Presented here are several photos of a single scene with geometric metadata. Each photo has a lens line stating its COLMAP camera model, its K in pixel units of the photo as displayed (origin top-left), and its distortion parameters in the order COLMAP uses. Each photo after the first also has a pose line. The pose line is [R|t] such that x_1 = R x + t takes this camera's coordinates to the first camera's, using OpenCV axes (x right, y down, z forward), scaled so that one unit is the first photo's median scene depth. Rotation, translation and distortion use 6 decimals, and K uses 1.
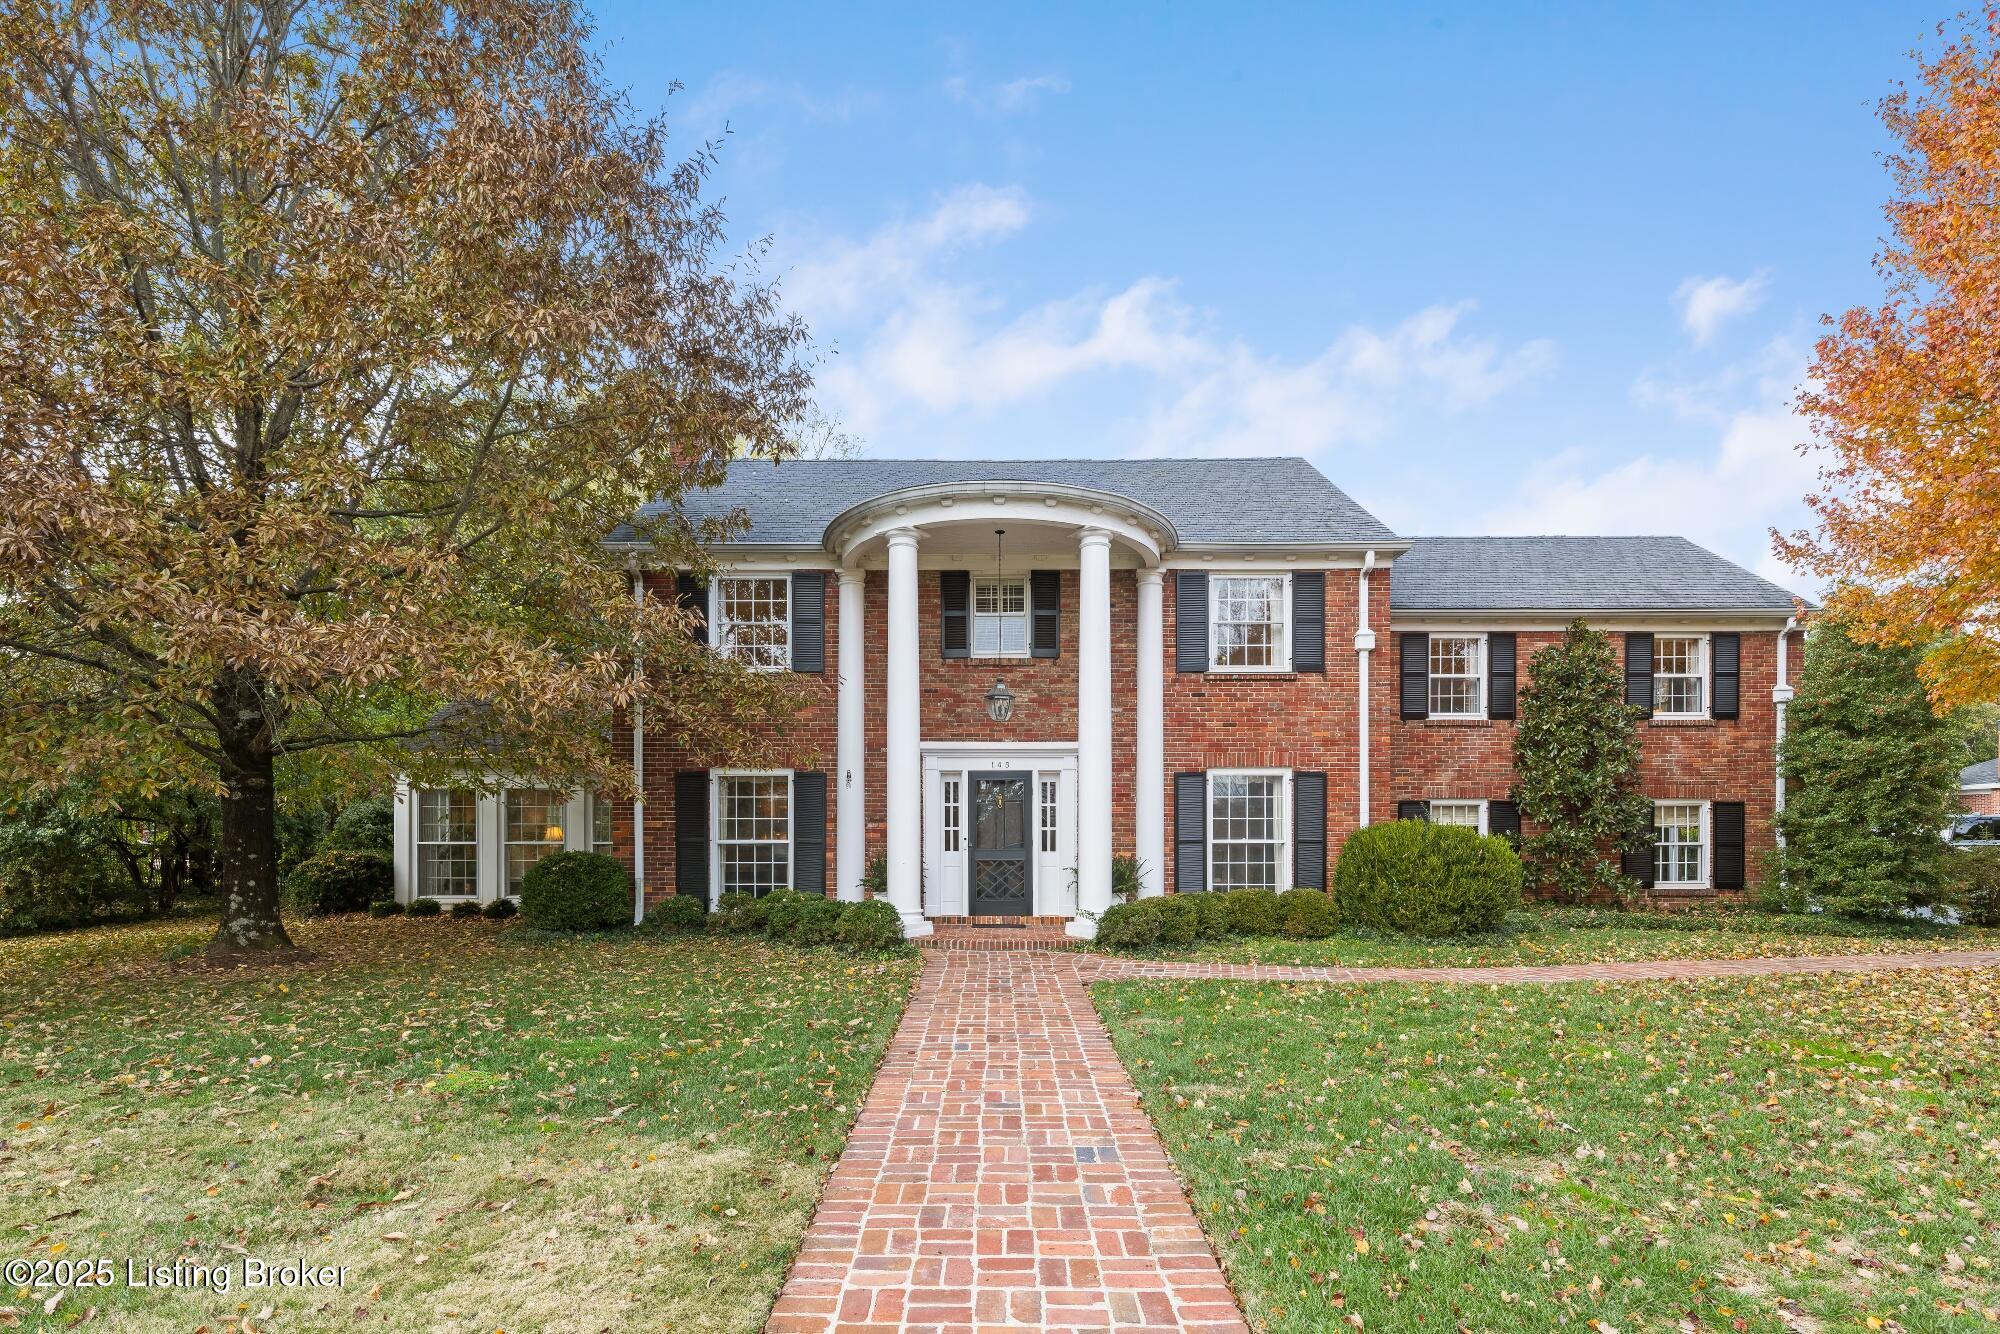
lens RADIAL K [[972.5, 0, 1006.5], [0, 972.5, 857.2], [0, 0, 1]] dist [-0.003300, -0.001048]
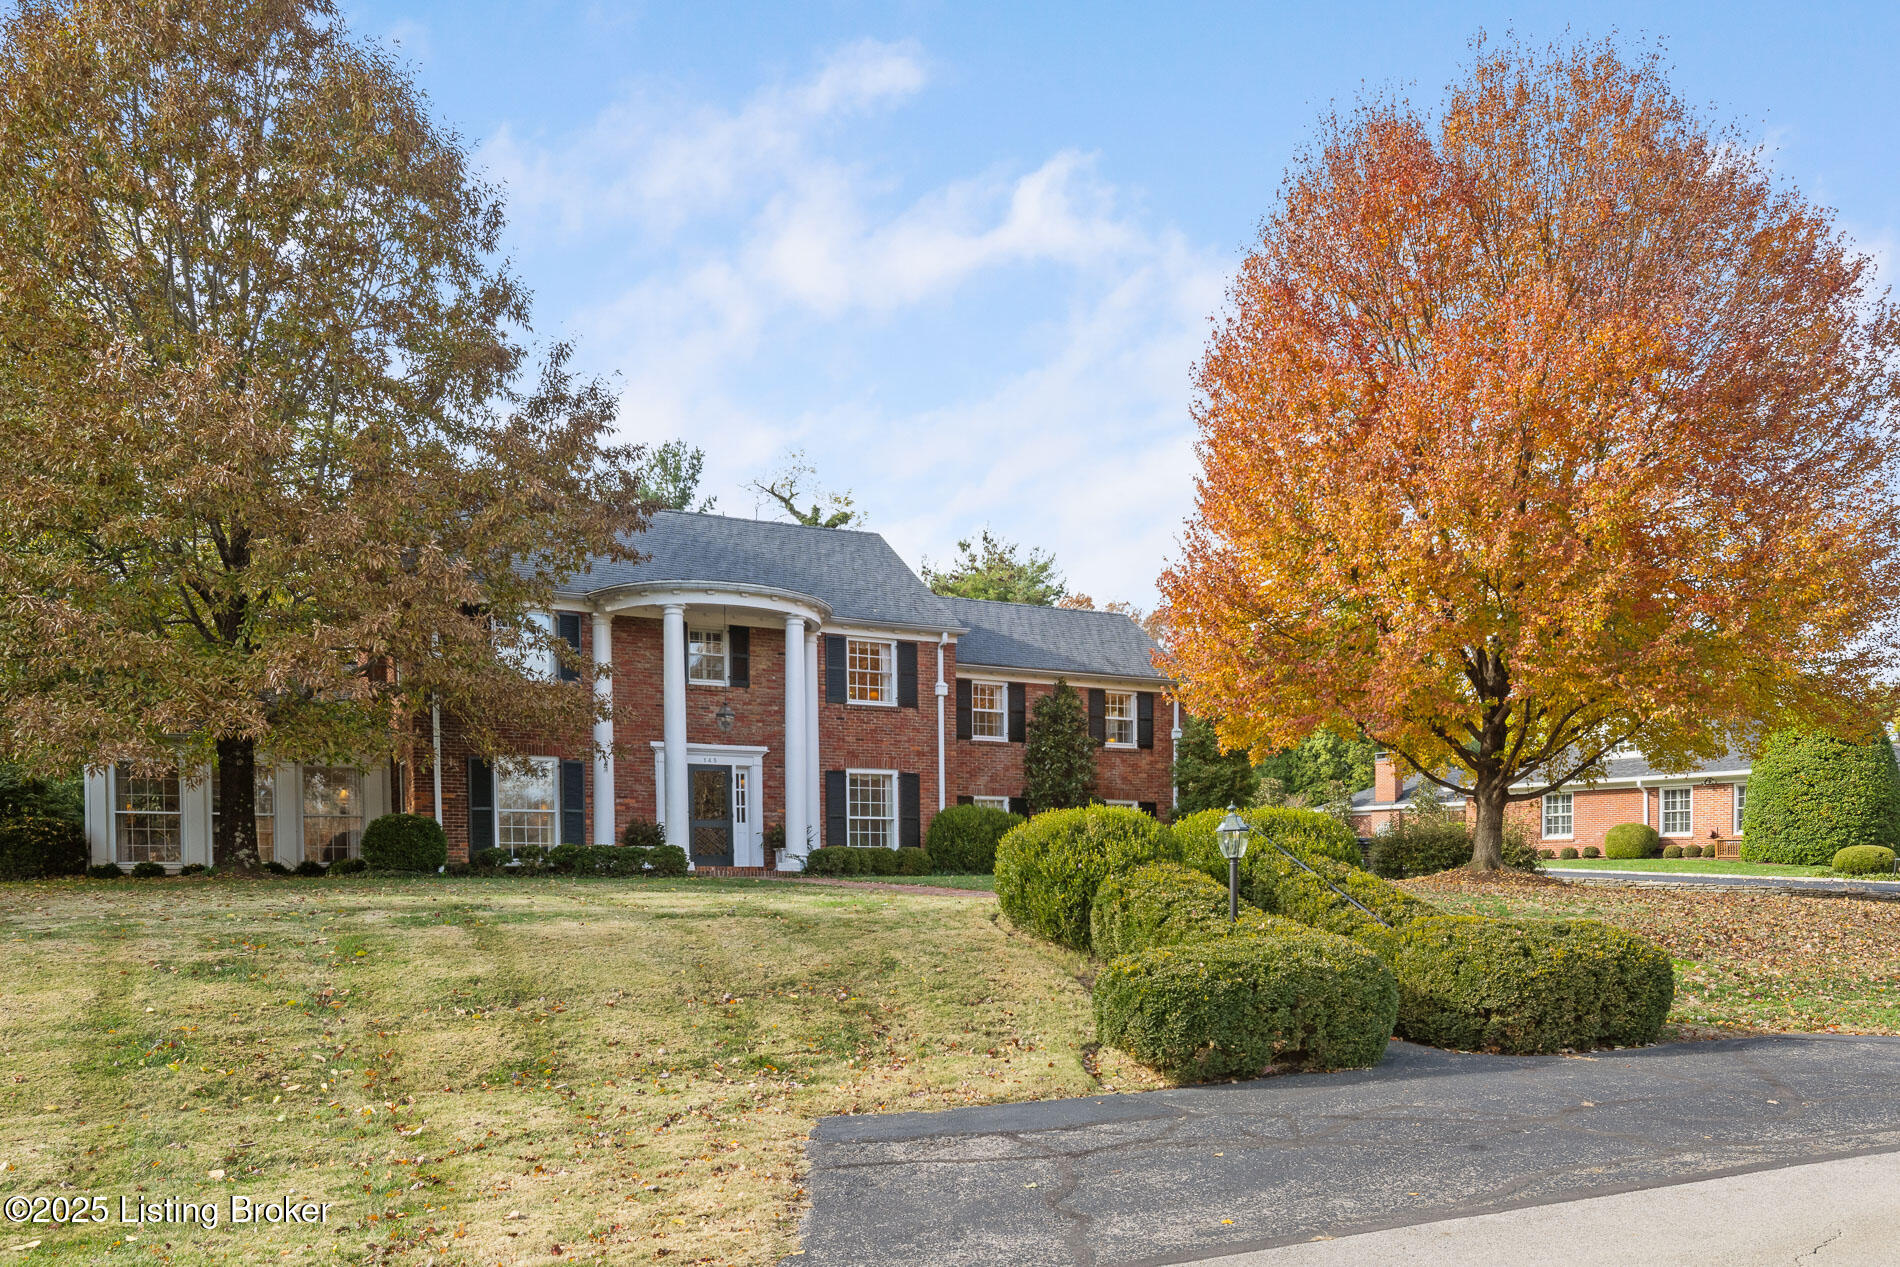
lens RADIAL K [[1462.7, 0, 1030.0], [0, 1462.7, 934.0], [0, 0, 1]] dist [-0.025168, 0.012256]
pose [[0.876719, -0.017732, 0.480676, -0.625736], [0.009761, 0.999770, 0.019077, 0.122770], [-0.480904, -0.012033, 0.876691, -1.099859]]
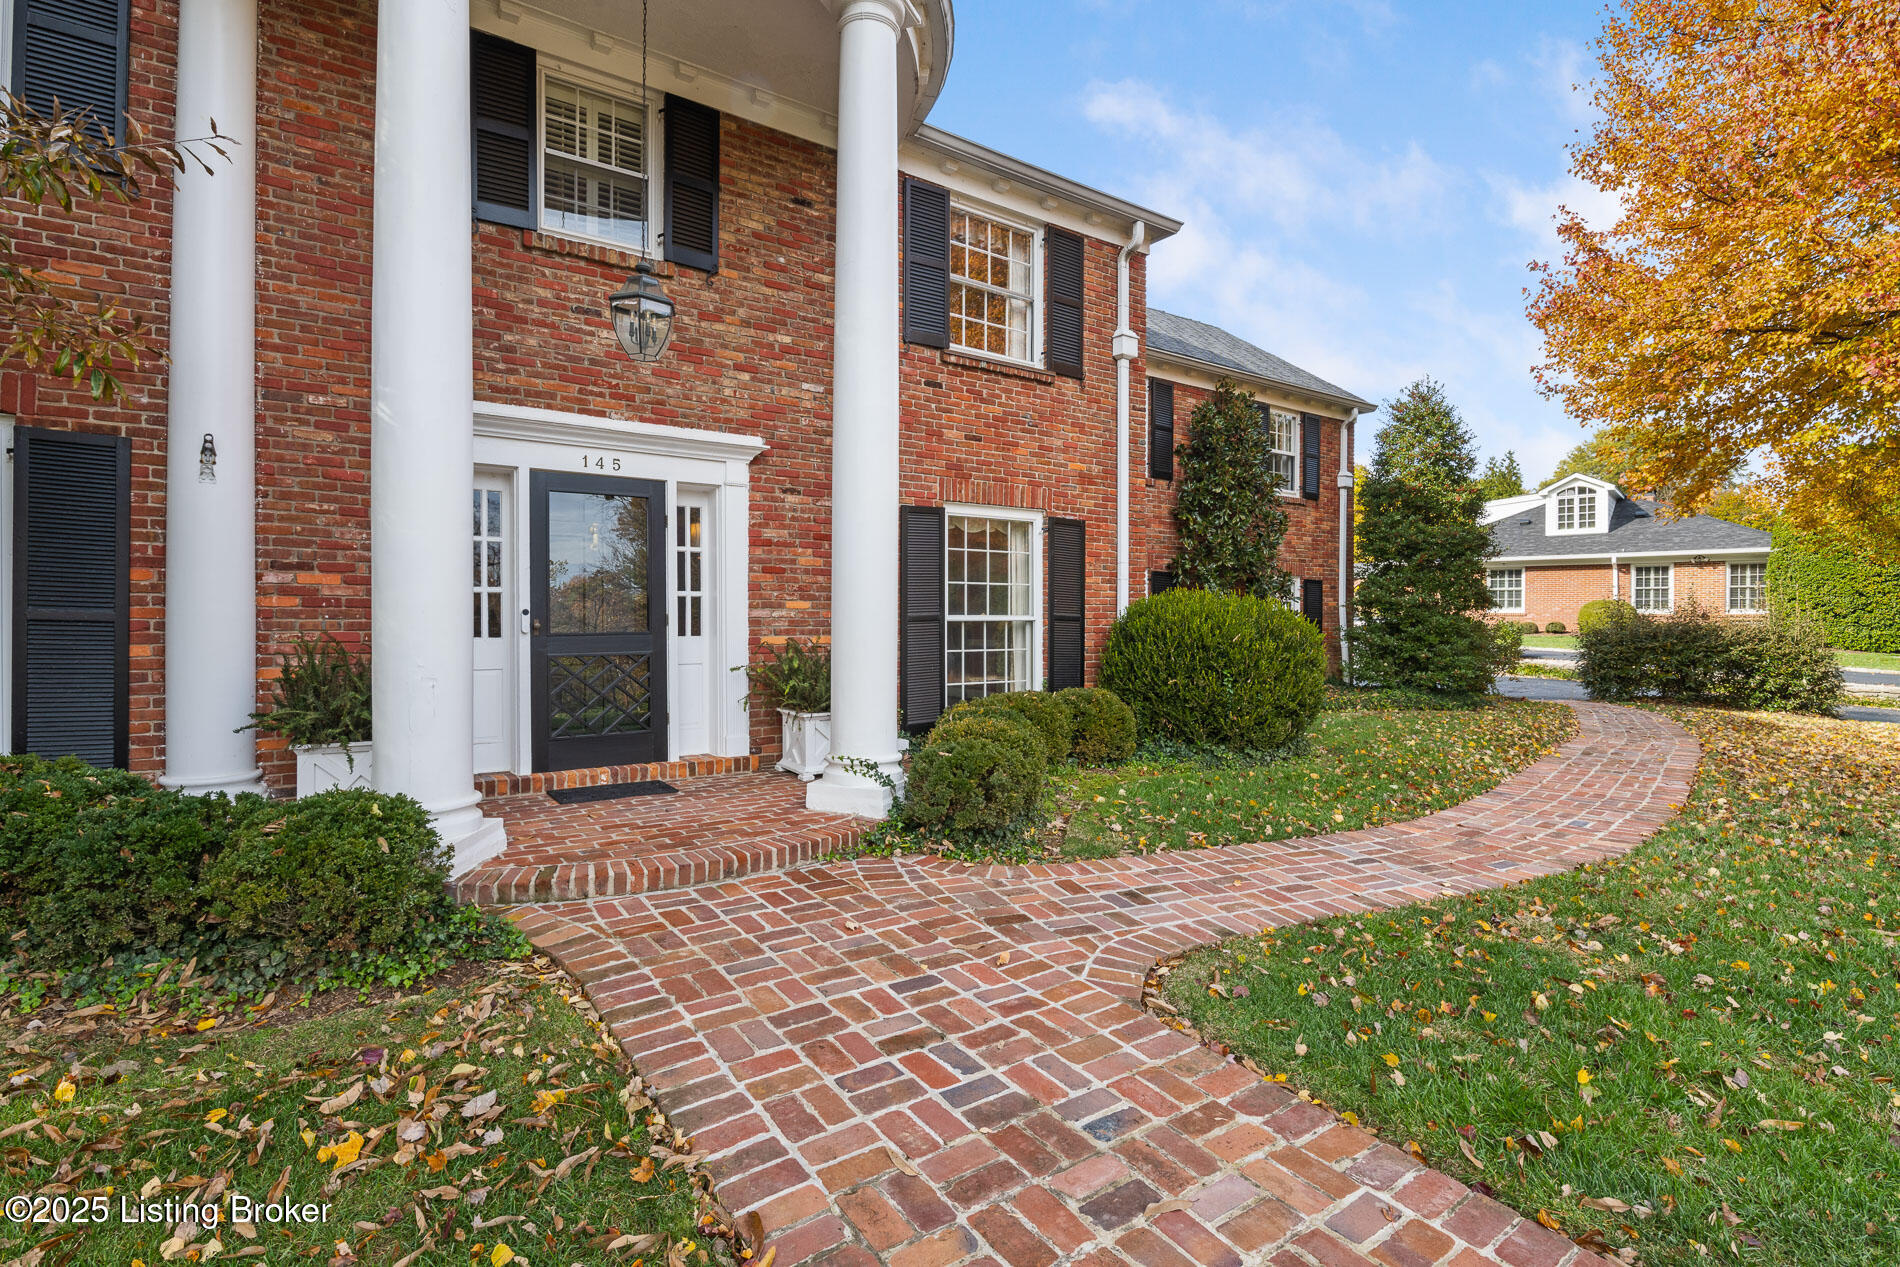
lens RADIAL K [[884.4, 0, 957.0], [0, 884.4, 626.8], [0, 0, 1]] dist [-0.002834, -0.005880]
pose [[0.819288, -0.003412, 0.573372, -0.115812], [0.004972, 0.999987, -0.001153, -0.009934], [-0.573360, 0.003796, 0.819295, 0.523465]]
